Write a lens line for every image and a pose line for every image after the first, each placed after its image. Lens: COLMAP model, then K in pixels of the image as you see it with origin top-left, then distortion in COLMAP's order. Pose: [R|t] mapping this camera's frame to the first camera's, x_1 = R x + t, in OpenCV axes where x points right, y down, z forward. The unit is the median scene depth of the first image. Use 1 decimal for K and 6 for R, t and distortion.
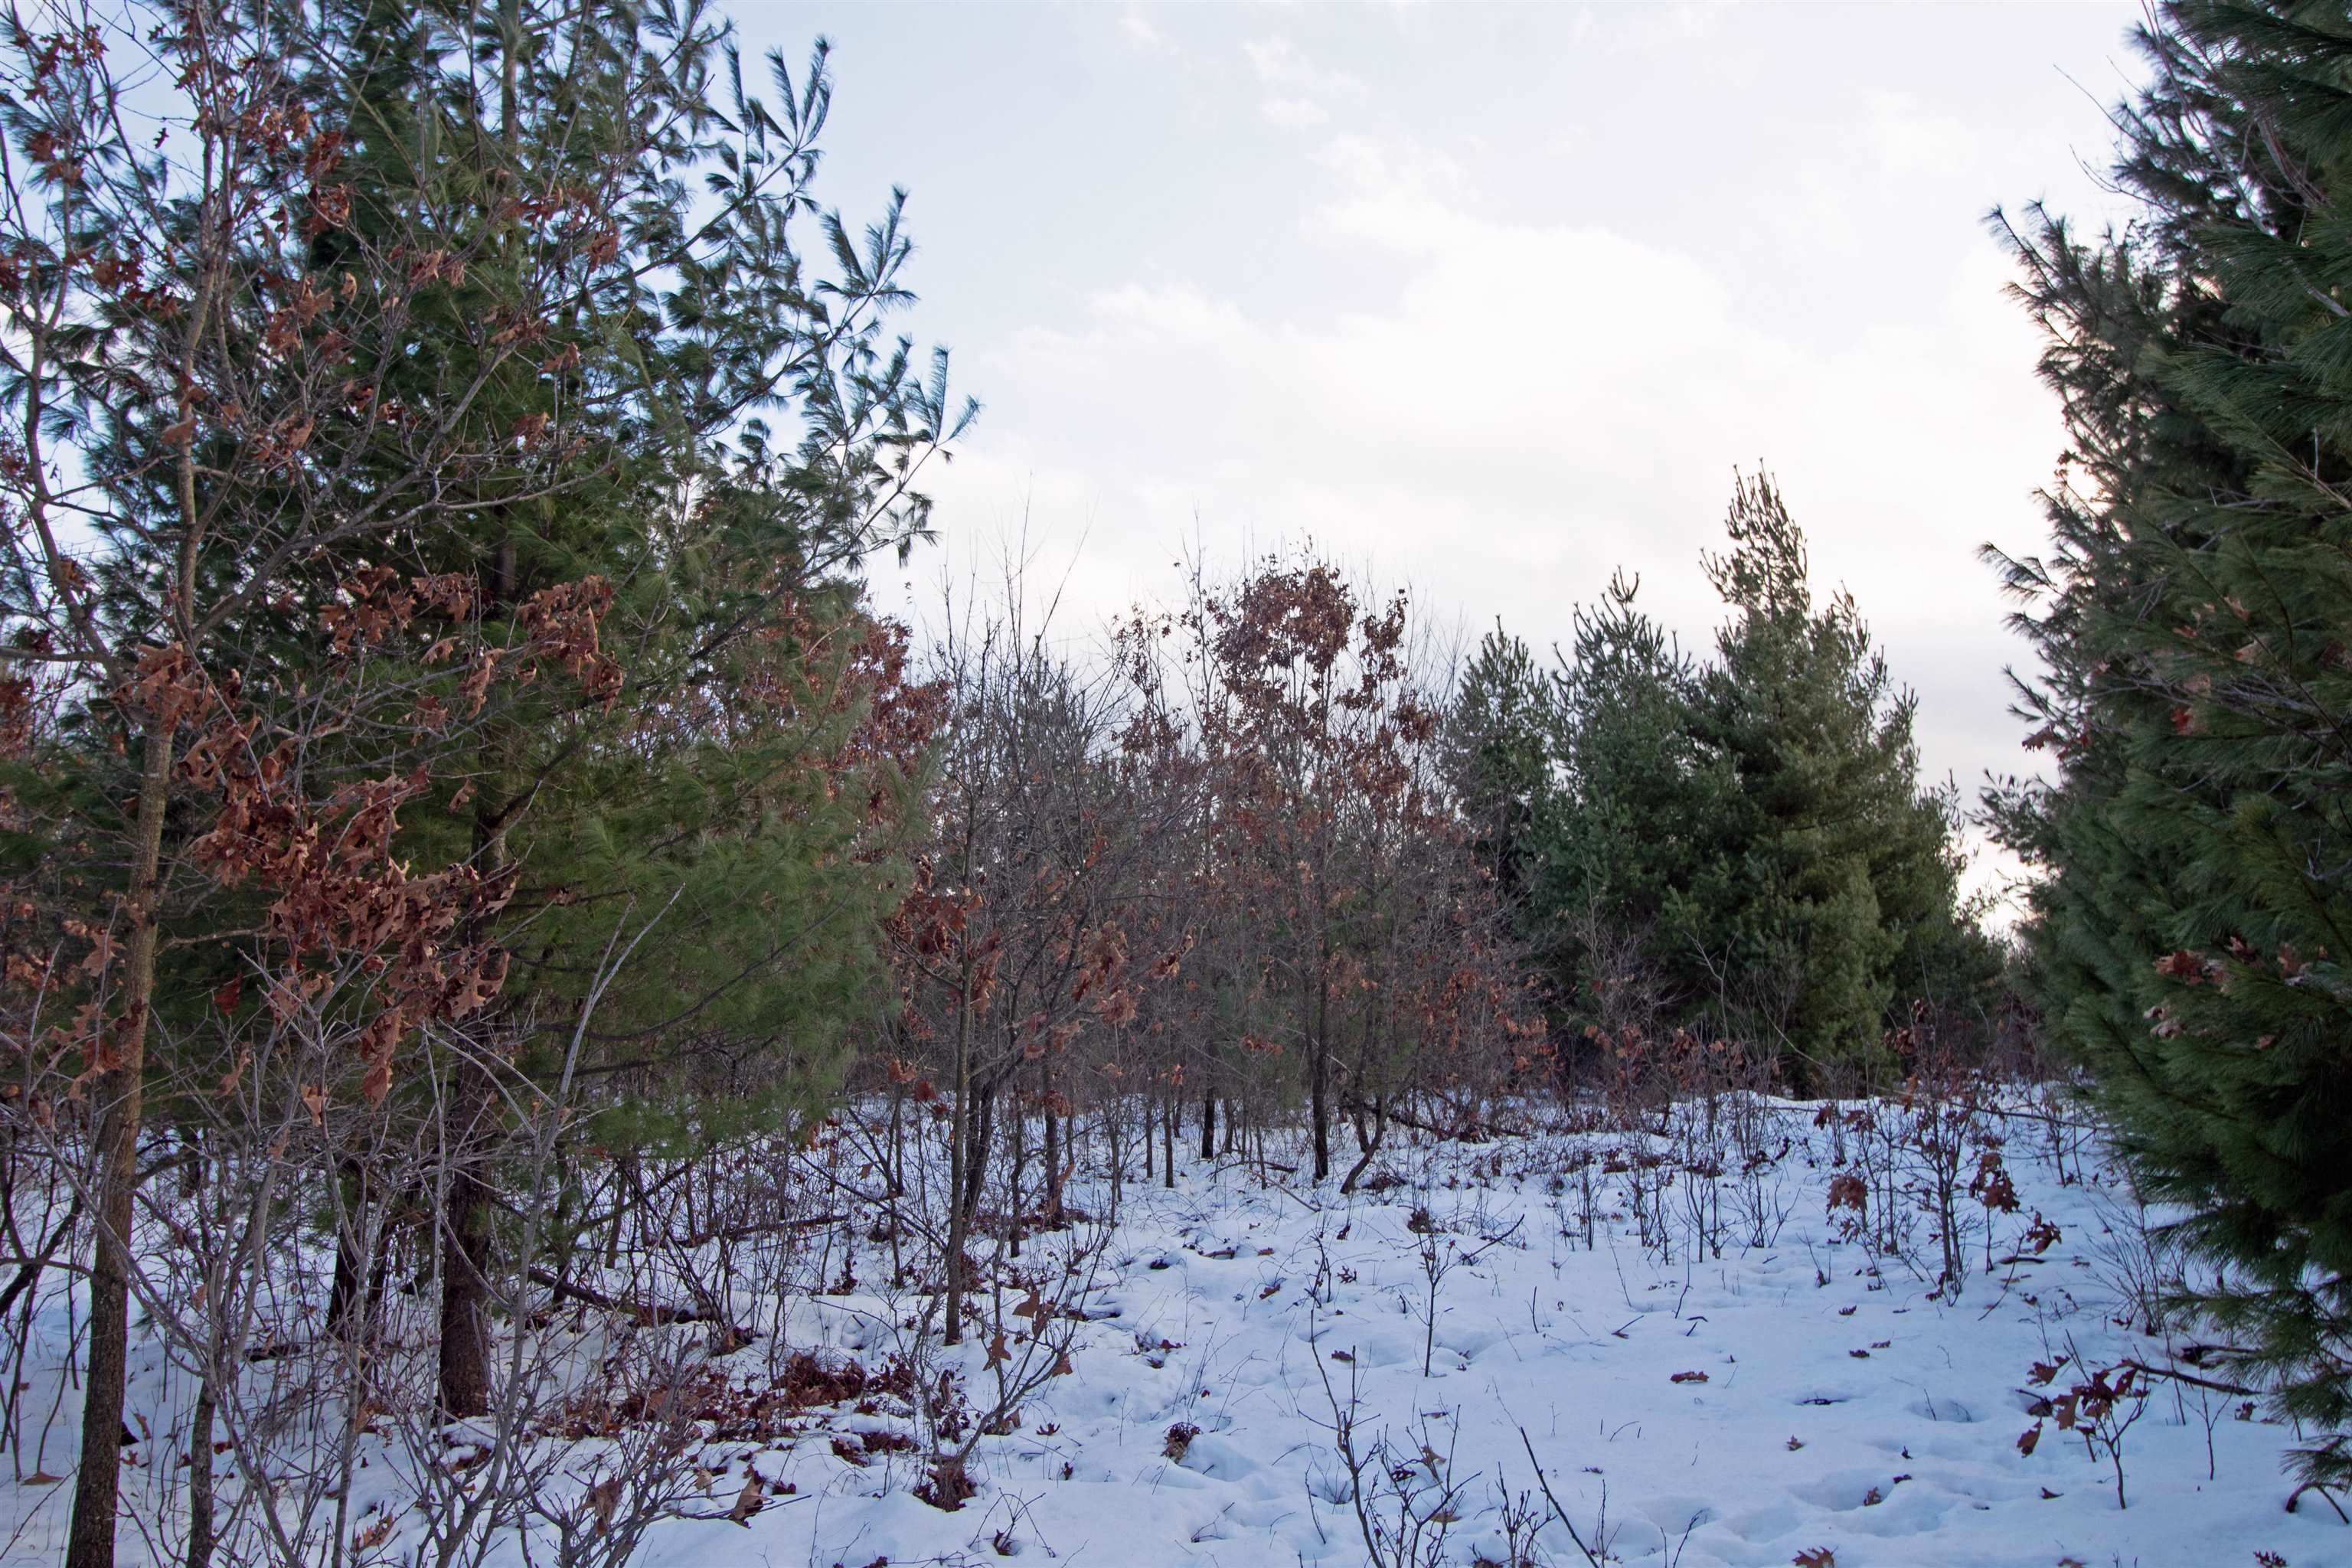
lens RADIAL K [[2009.8, 0, 1176.0], [0, 2009.8, 784.0], [0, 0, 1]] dist [0.063631, -0.004594]
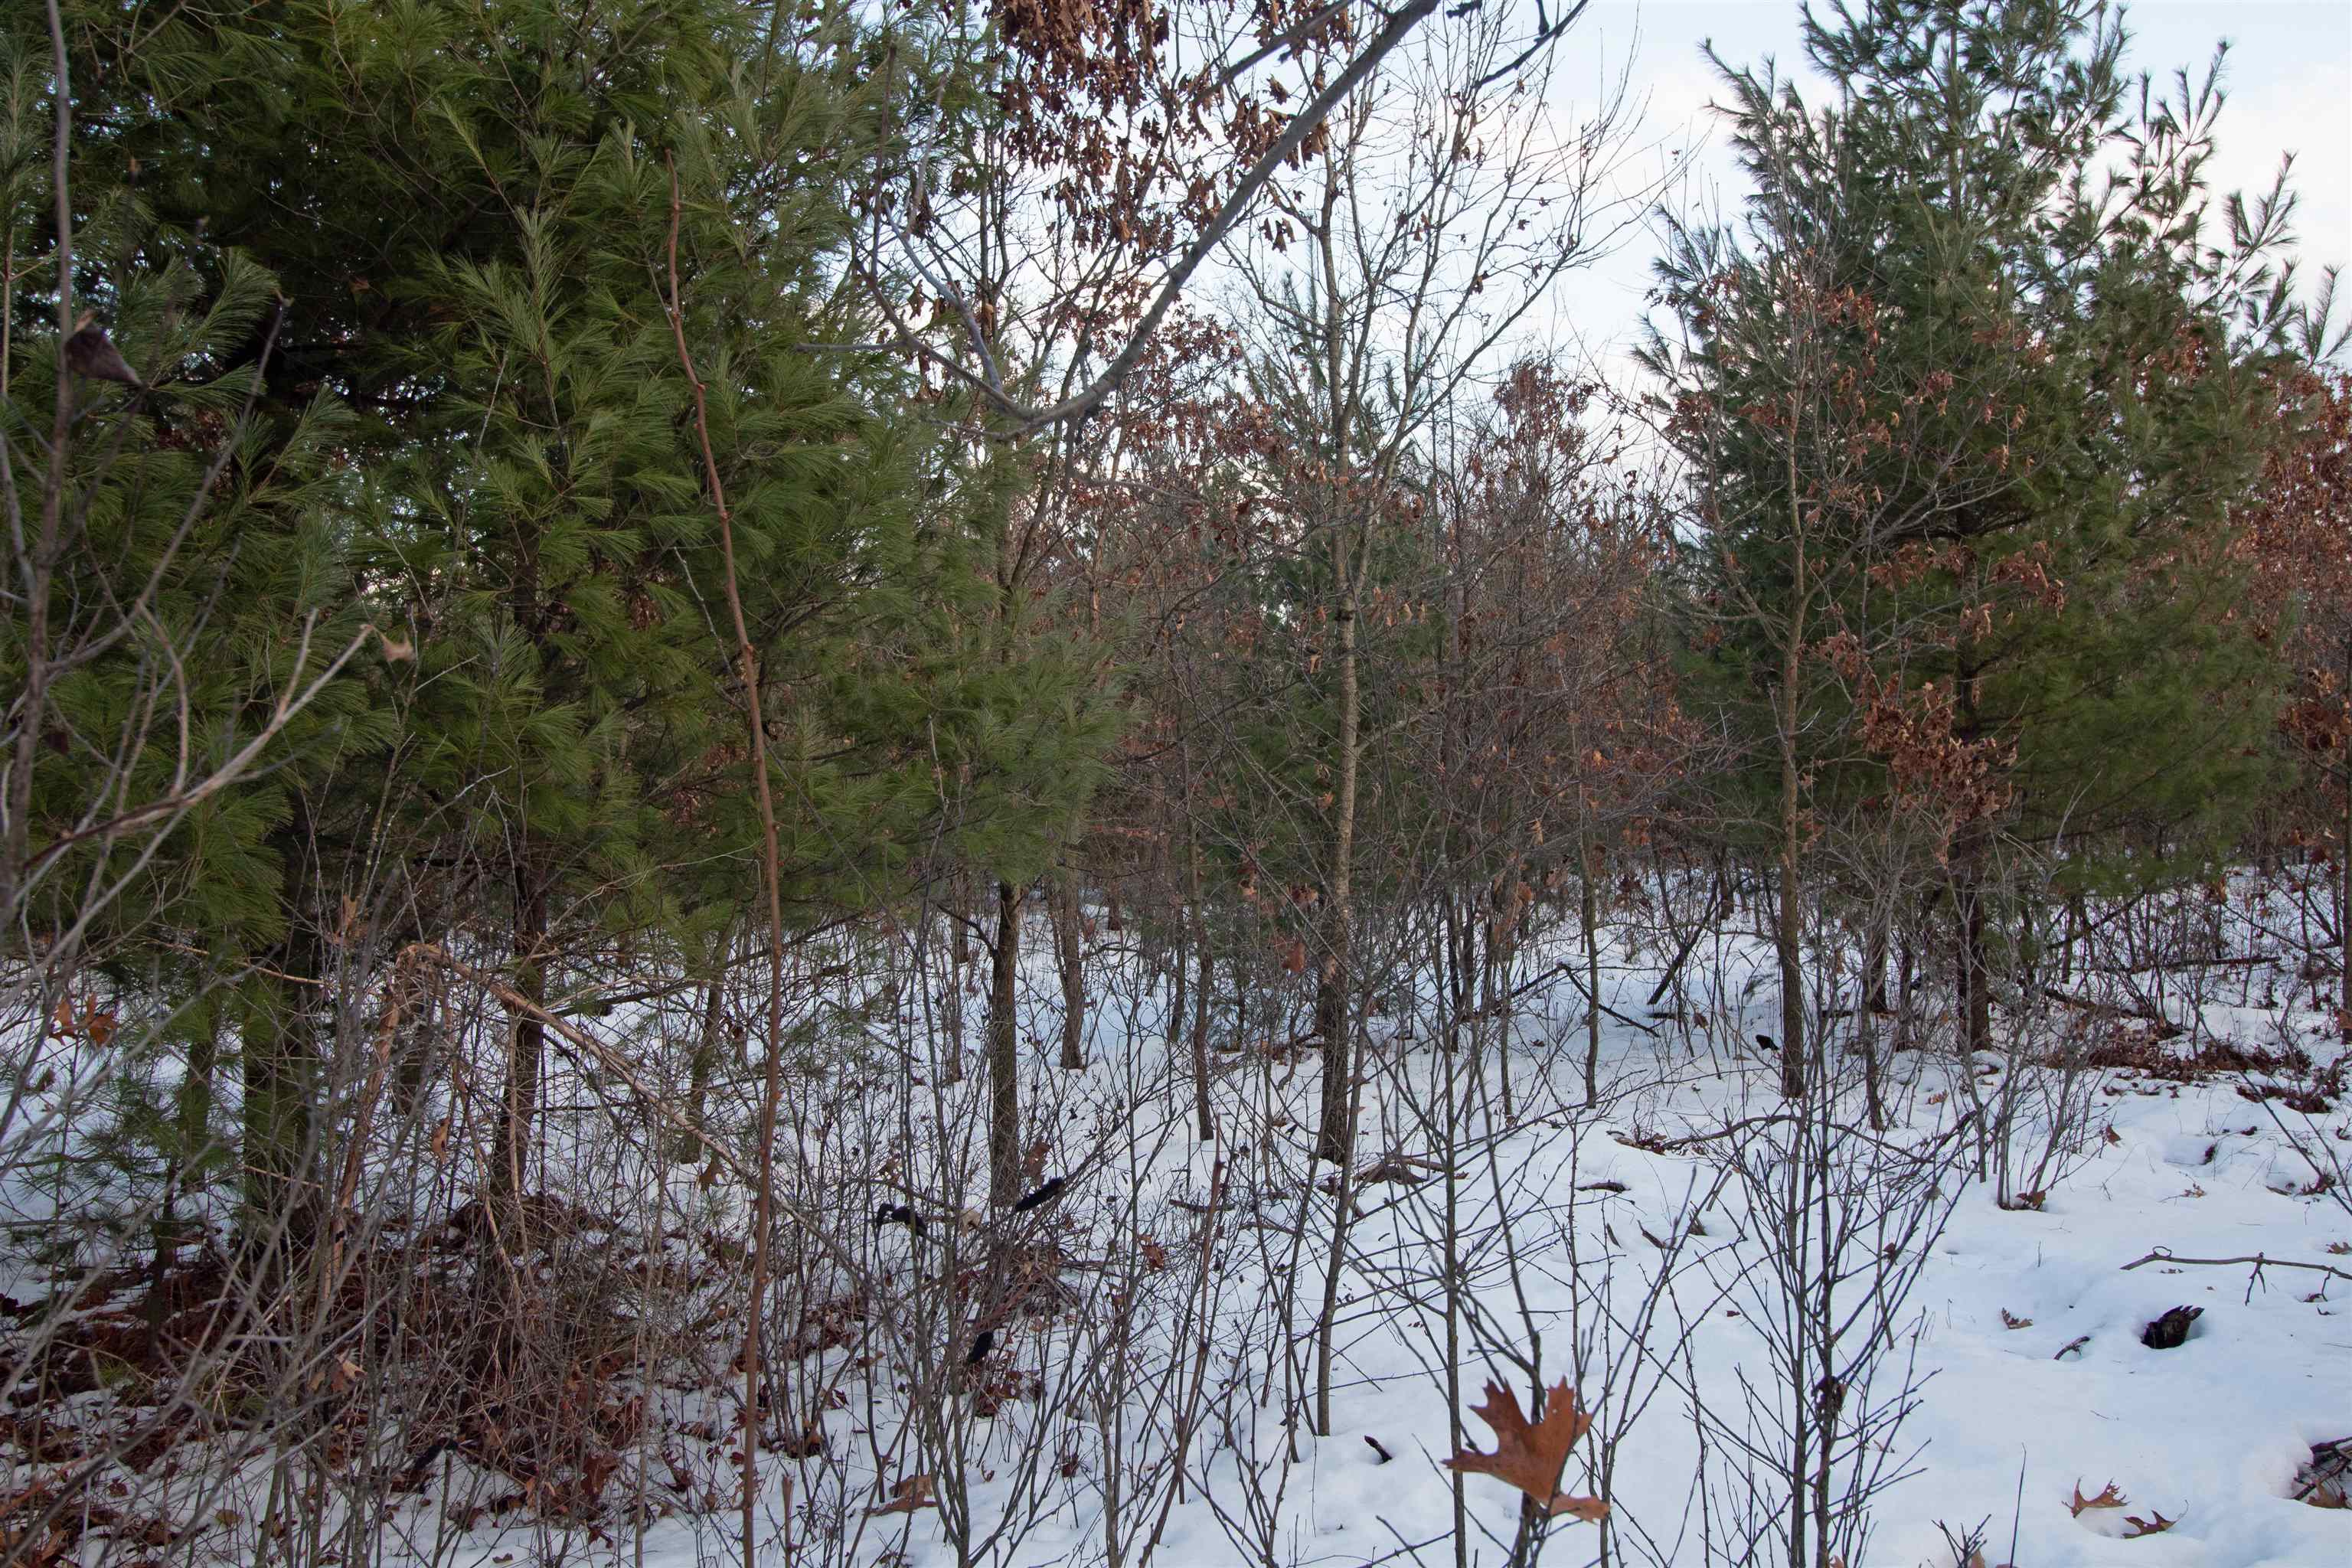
lens RADIAL K [[2009.8, 0, 1176.0], [0, 2009.8, 784.0], [0, 0, 1]] dist [0.063631, -0.004594]
pose [[0.782420, -0.002057, -0.622747, 0.120135], [0.079522, 0.992138, 0.096634, -0.080763], [0.617653, -0.125131, 0.776433, -0.477159]]
